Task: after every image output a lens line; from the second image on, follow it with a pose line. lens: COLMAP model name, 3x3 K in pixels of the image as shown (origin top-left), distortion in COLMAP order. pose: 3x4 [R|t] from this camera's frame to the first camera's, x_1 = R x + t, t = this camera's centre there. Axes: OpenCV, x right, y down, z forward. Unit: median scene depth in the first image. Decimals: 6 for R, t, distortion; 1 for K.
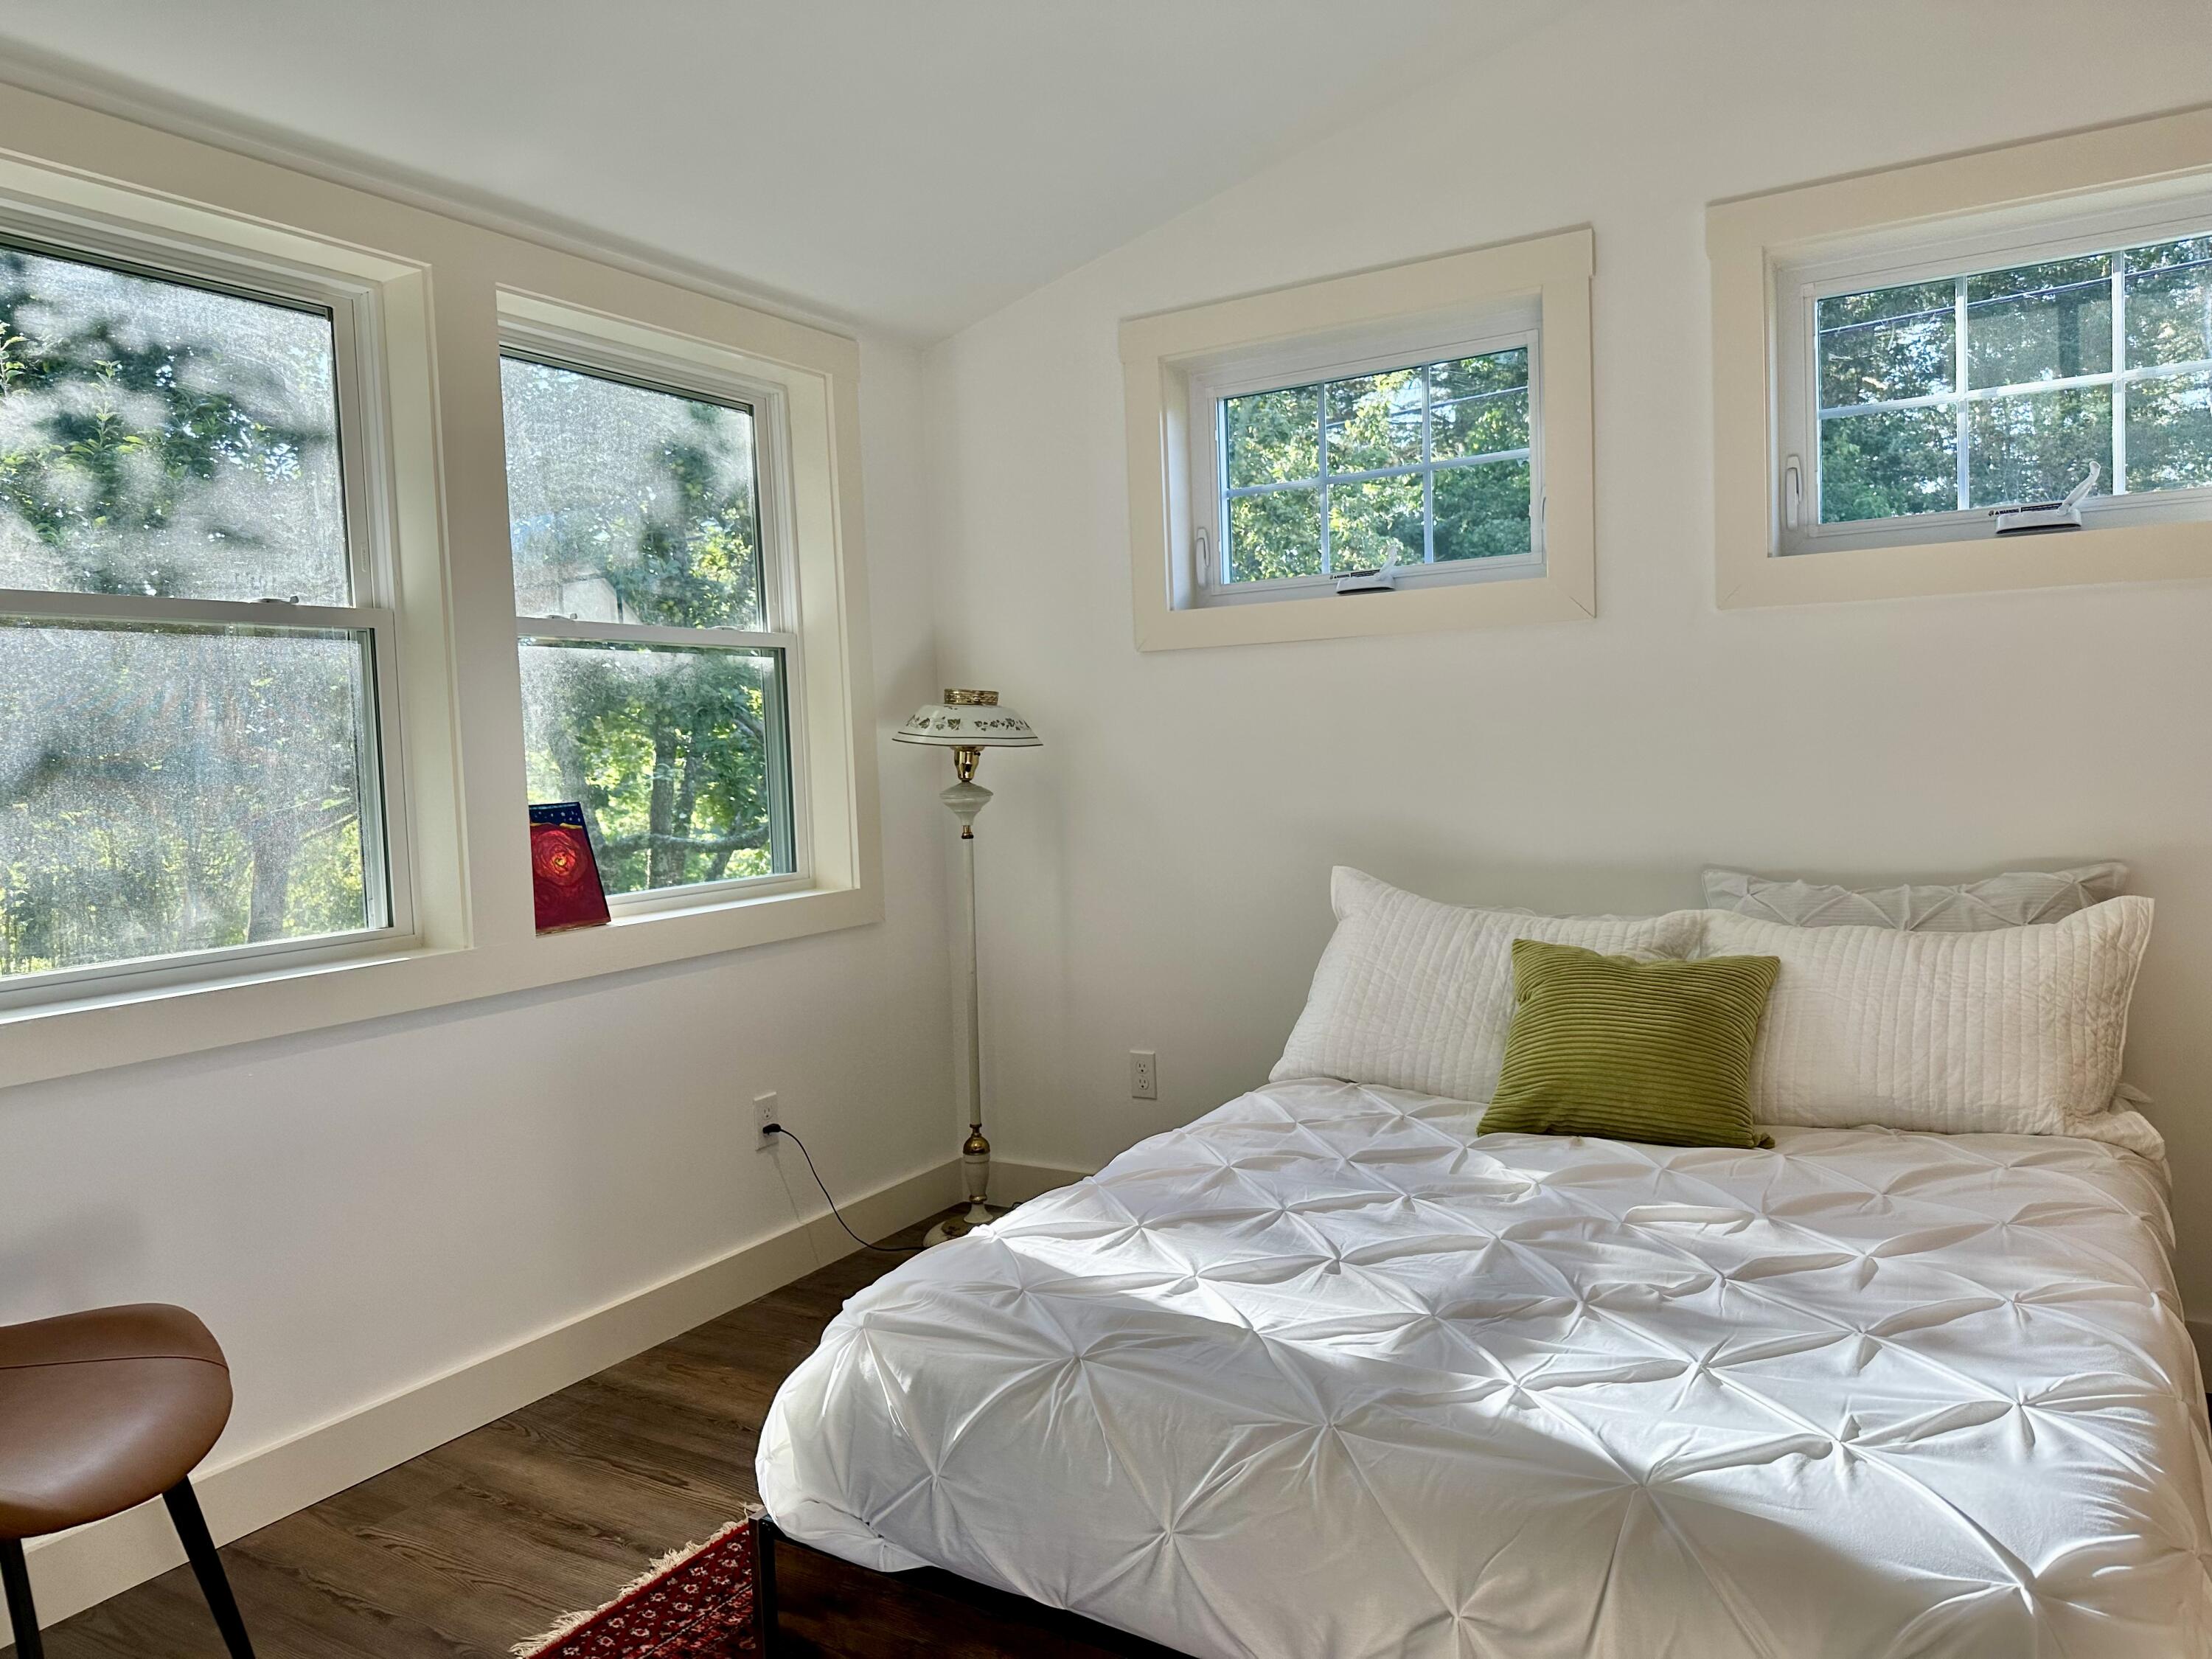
lens RADIAL K [[1572.5, 0, 1105.5], [0, 1572.5, 826.4], [0, 0, 1]] dist [0.003936, -0.006938]
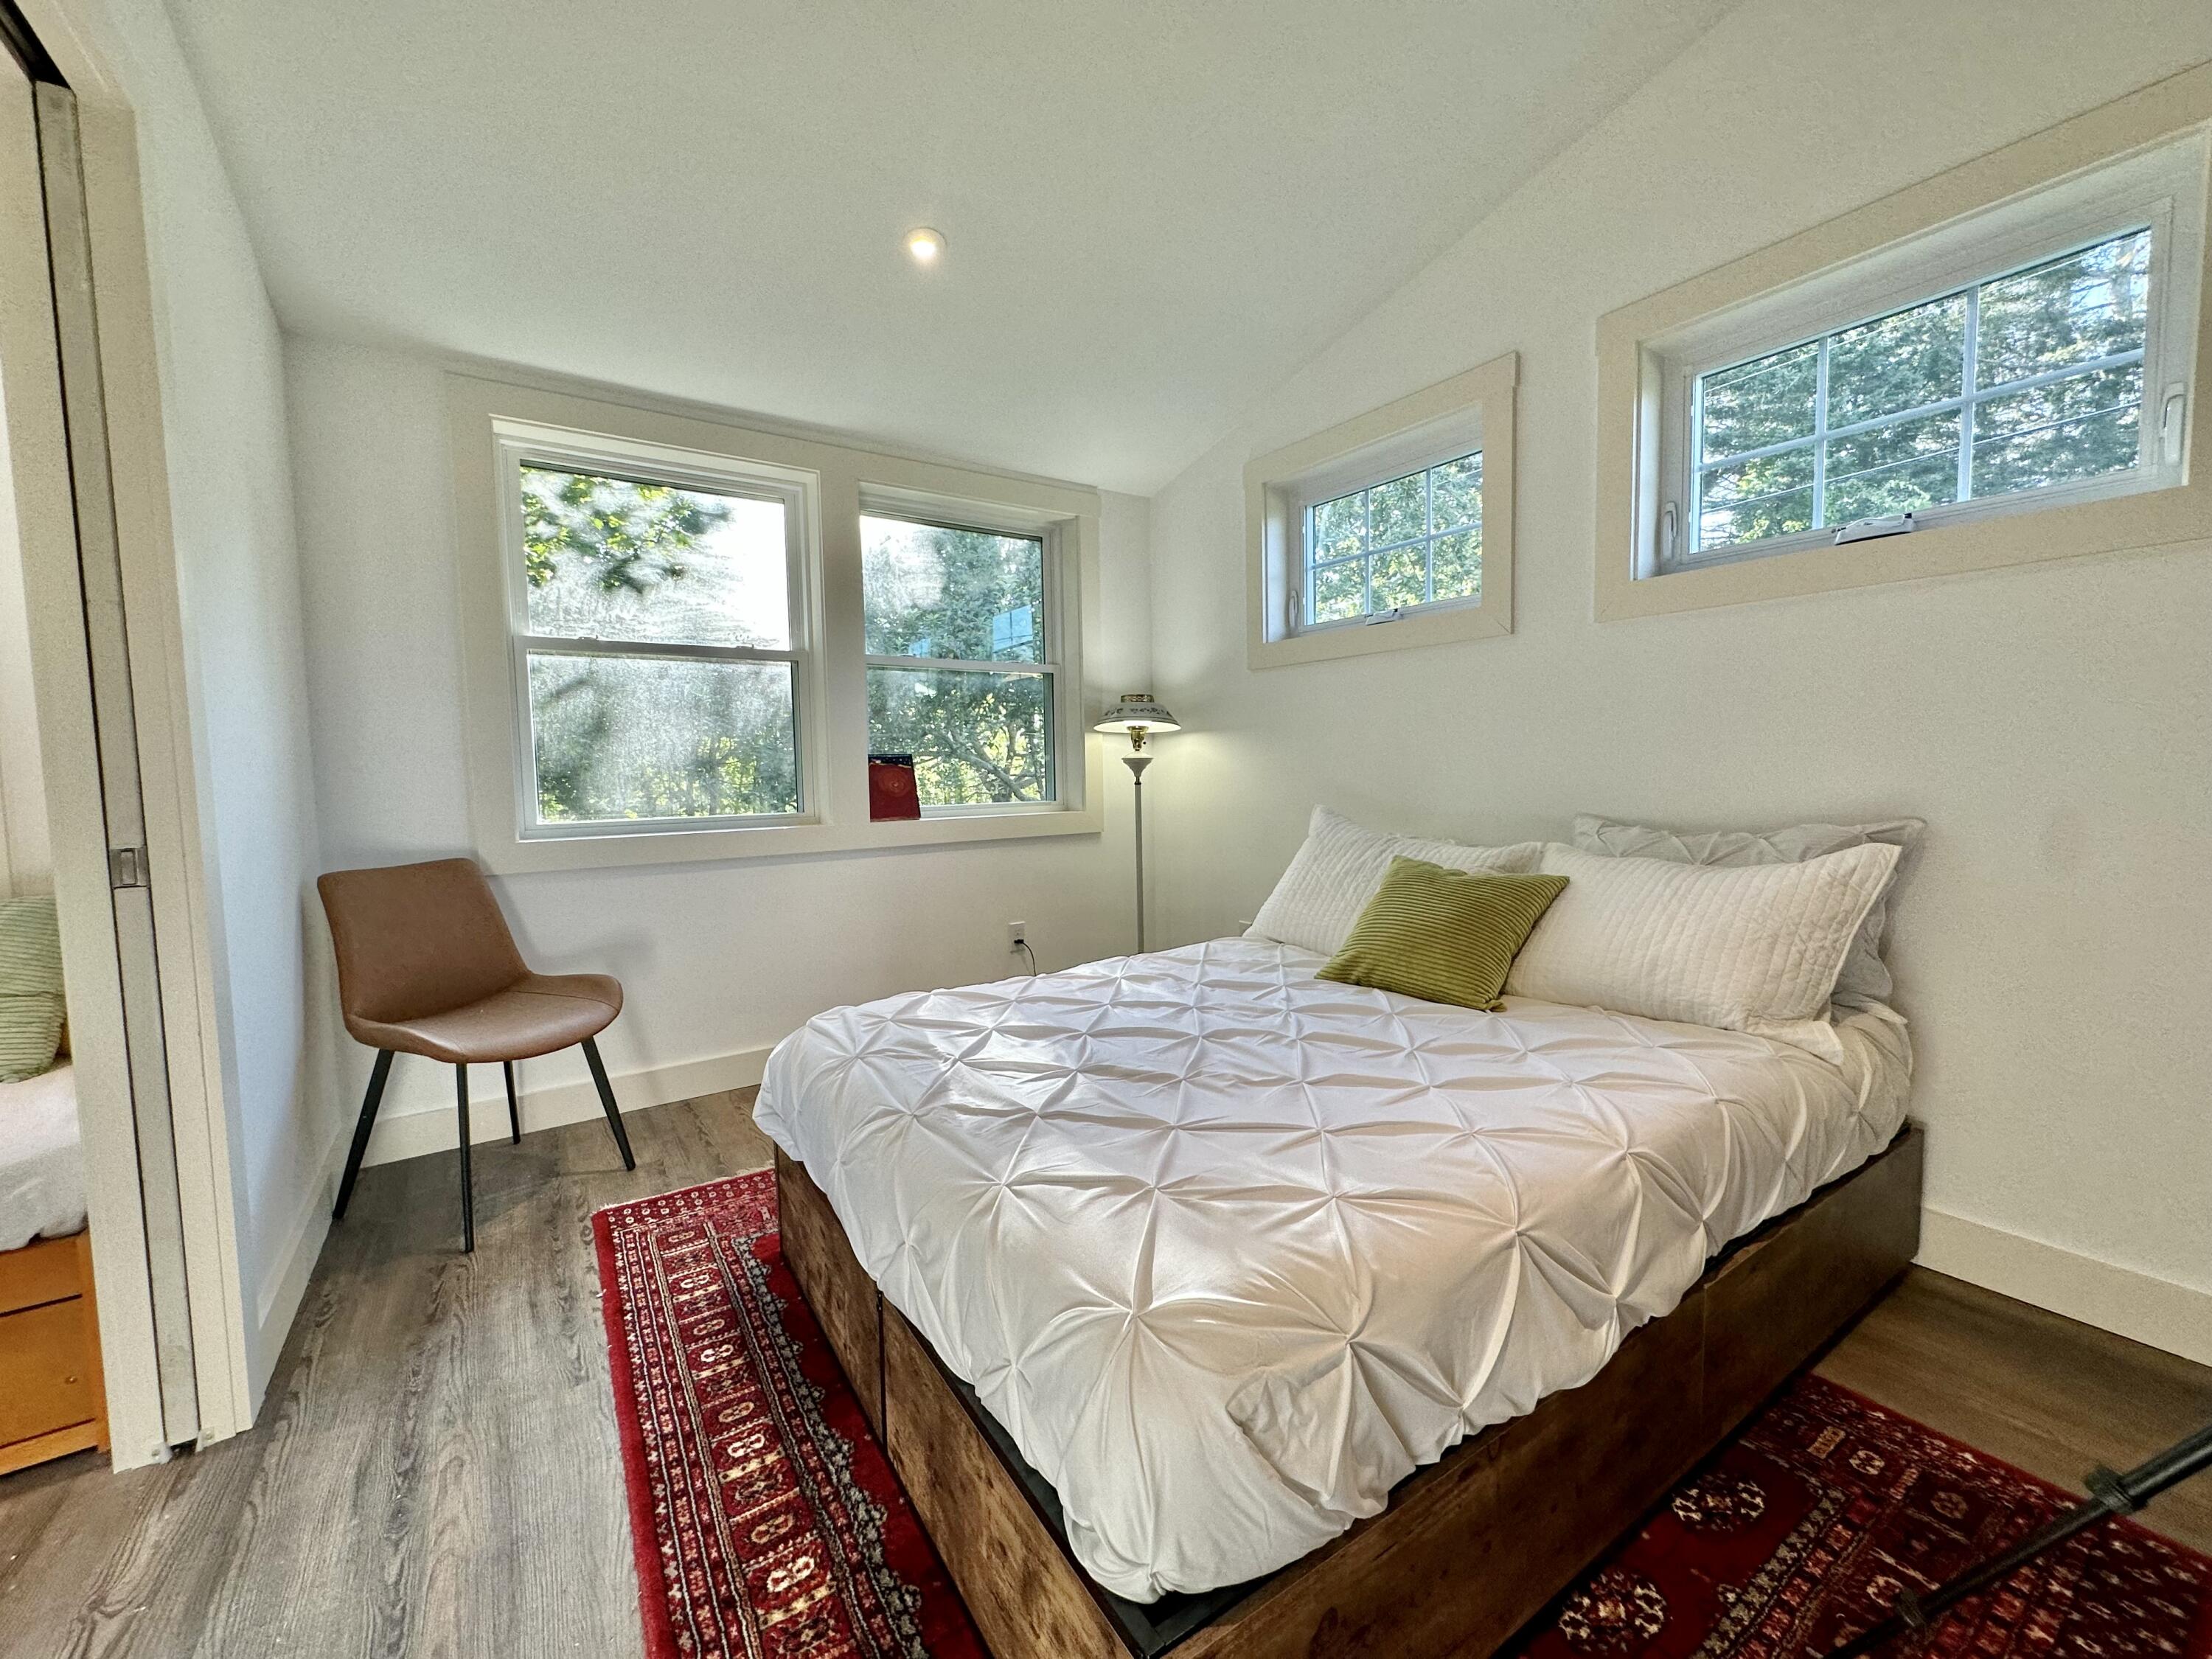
lens RADIAL K [[883.7, 0, 1107.9], [0, 883.7, 829.7], [0, 0, 1]] dist [-0.006984, 0.000642]
pose [[0.908729, 0.050595, -0.414310, 0.410211], [-0.039914, 0.998611, 0.034403, 0.035650], [0.415475, -0.014726, 0.909486, 0.175119]]
